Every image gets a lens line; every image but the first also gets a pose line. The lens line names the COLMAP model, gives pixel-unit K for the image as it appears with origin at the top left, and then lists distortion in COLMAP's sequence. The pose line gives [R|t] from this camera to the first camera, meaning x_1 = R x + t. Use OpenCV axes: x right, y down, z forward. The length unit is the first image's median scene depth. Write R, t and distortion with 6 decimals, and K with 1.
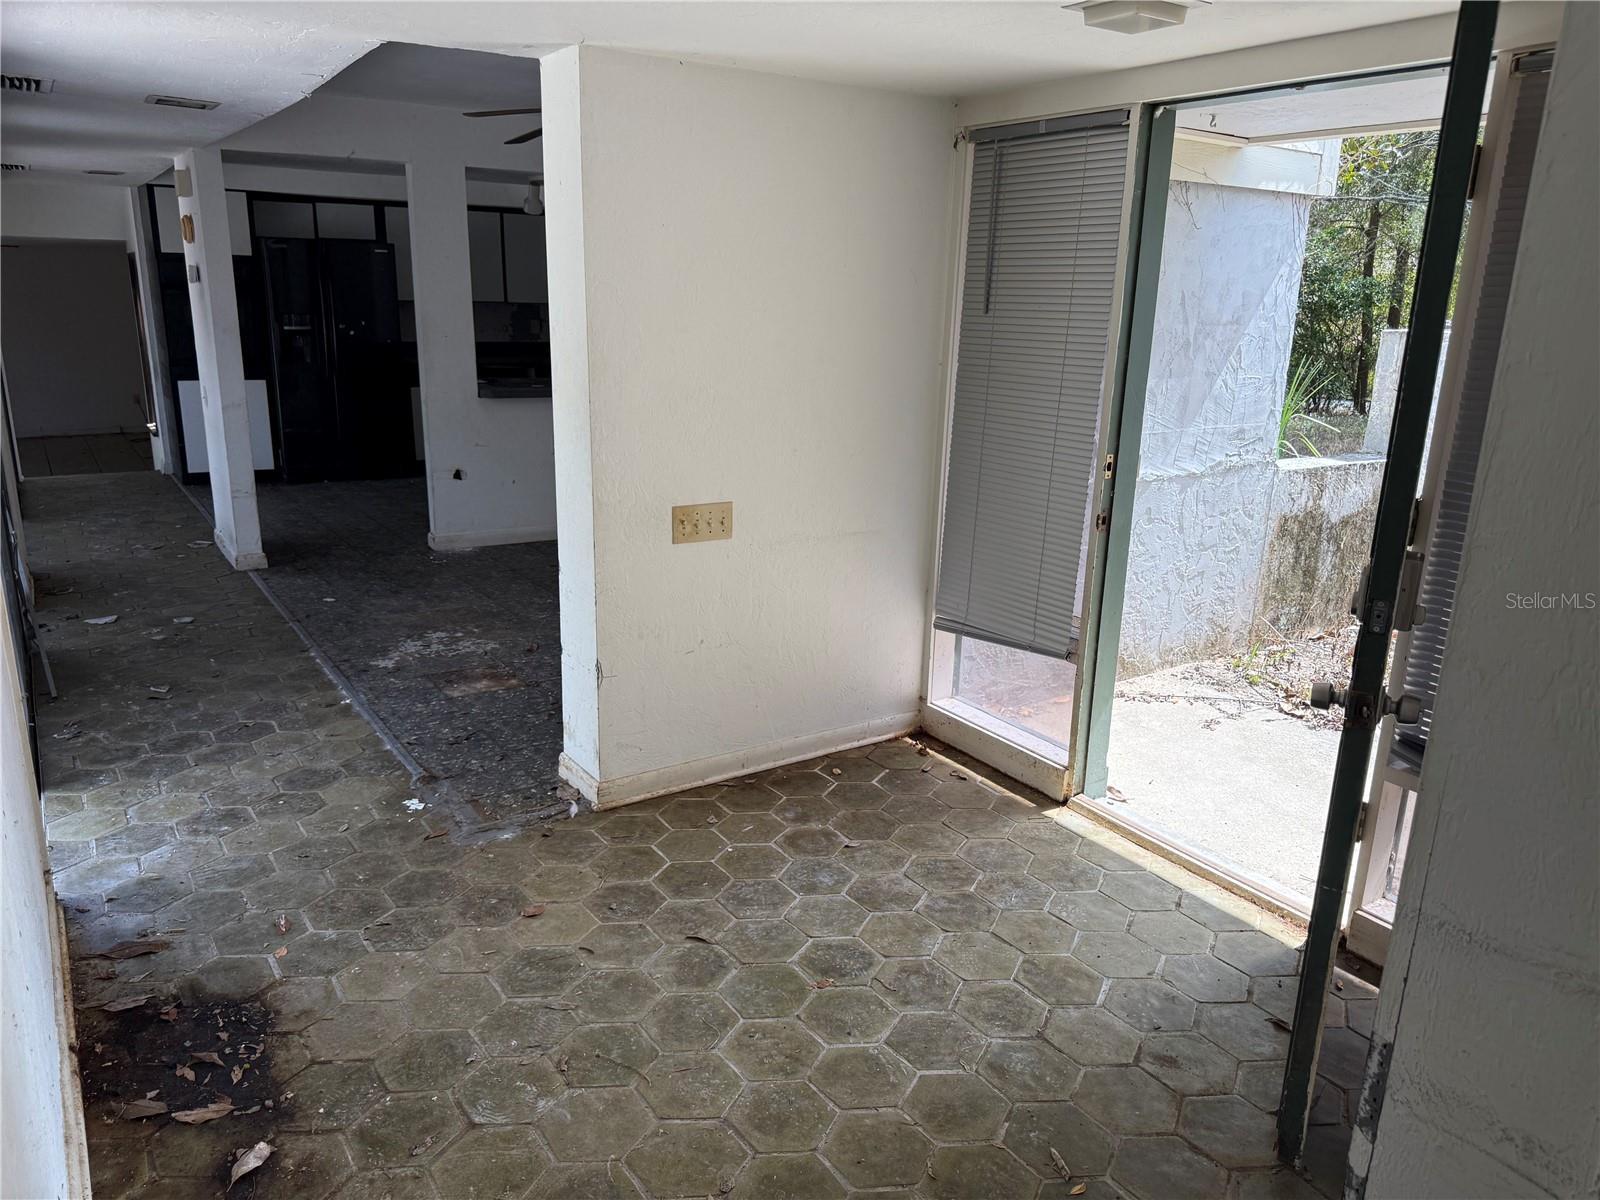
lens RADIAL K [[1132.4, 0, 848.4], [0, 1132.4, 607.6], [0, 0, 1]] dist [-0.007669, -0.020299]
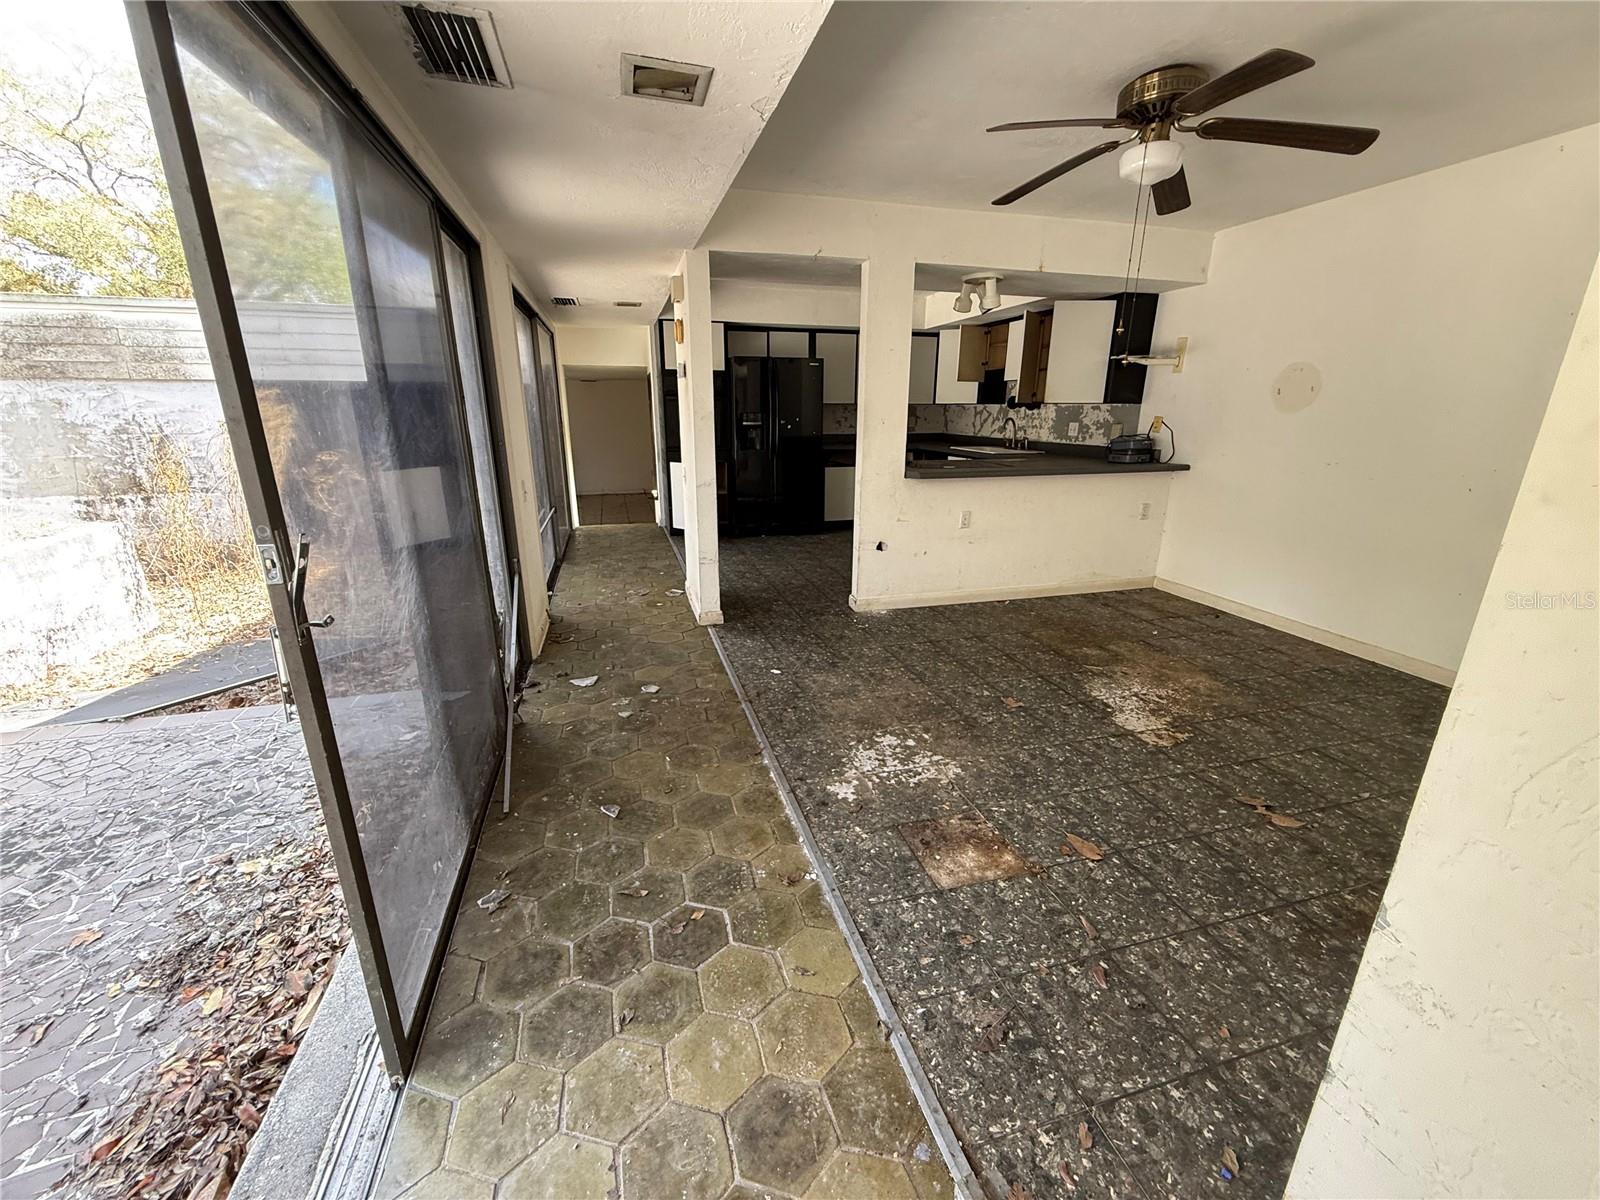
lens RADIAL K [[638.2, 0, 802.4], [0, 638.2, 598.7], [0, 0, 1]] dist [-0.000231, -0.000554]
pose [[0.940734, 0.074495, -0.330863, -0.261235], [-0.070341, 0.997221, 0.024531, -0.097591], [0.331771, 0.000196, 0.943360, 0.477029]]
